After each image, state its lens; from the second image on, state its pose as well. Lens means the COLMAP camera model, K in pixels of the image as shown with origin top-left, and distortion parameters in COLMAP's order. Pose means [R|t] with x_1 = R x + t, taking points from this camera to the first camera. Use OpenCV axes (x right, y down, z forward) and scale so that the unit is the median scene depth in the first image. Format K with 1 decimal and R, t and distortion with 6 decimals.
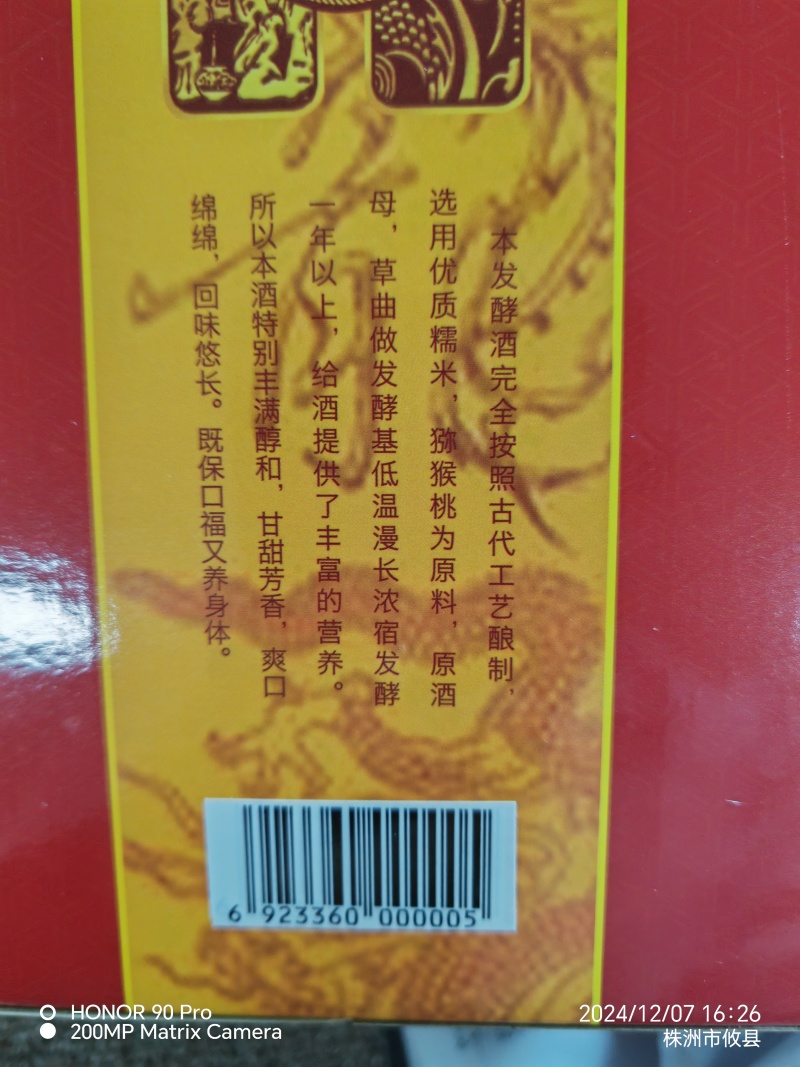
lens RADIAL K [[821.9, 0, 409.0], [0, 821.9, 535.0], [0, 0, 1]] dist [-0.055756, 0.008343]
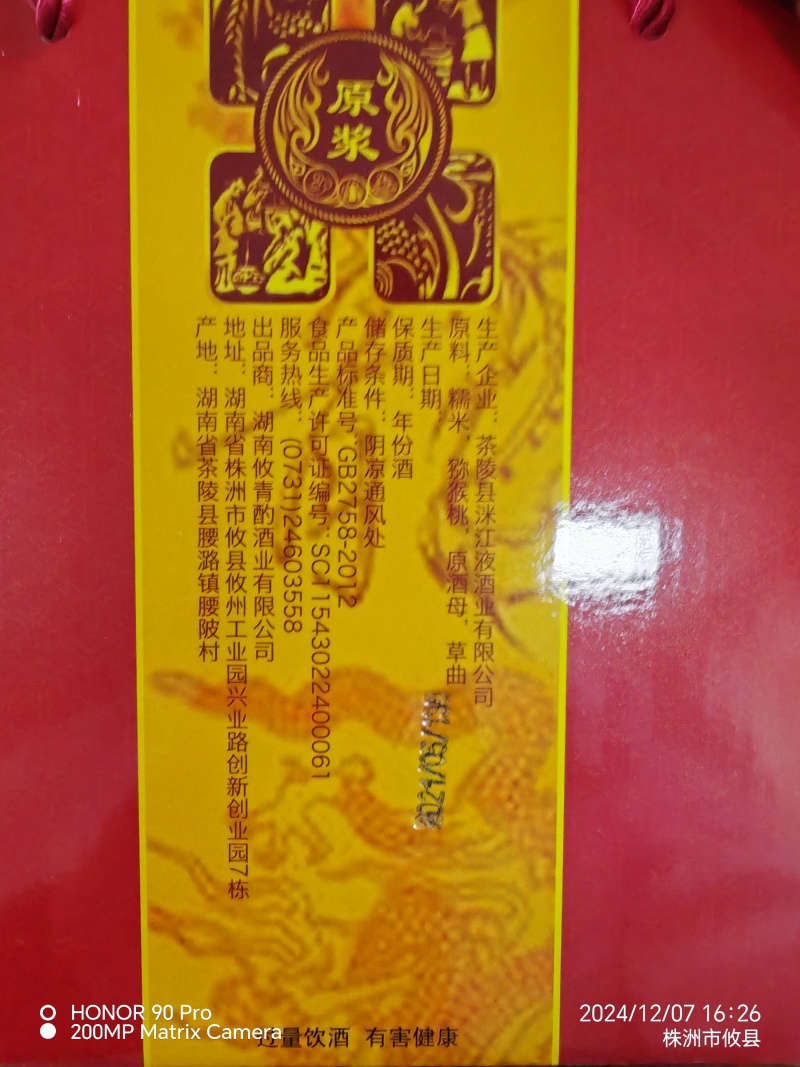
lens RADIAL K [[821.9, 0, 396.5], [0, 821.9, 535.3], [0, 0, 1]] dist [-0.055756, 0.008343]
pose [[0.999928, 0.009981, -0.006640, 0.002135], [-0.010946, 0.986015, -0.166295, 0.047541], [0.004887, 0.166356, 0.986054, -0.237828]]
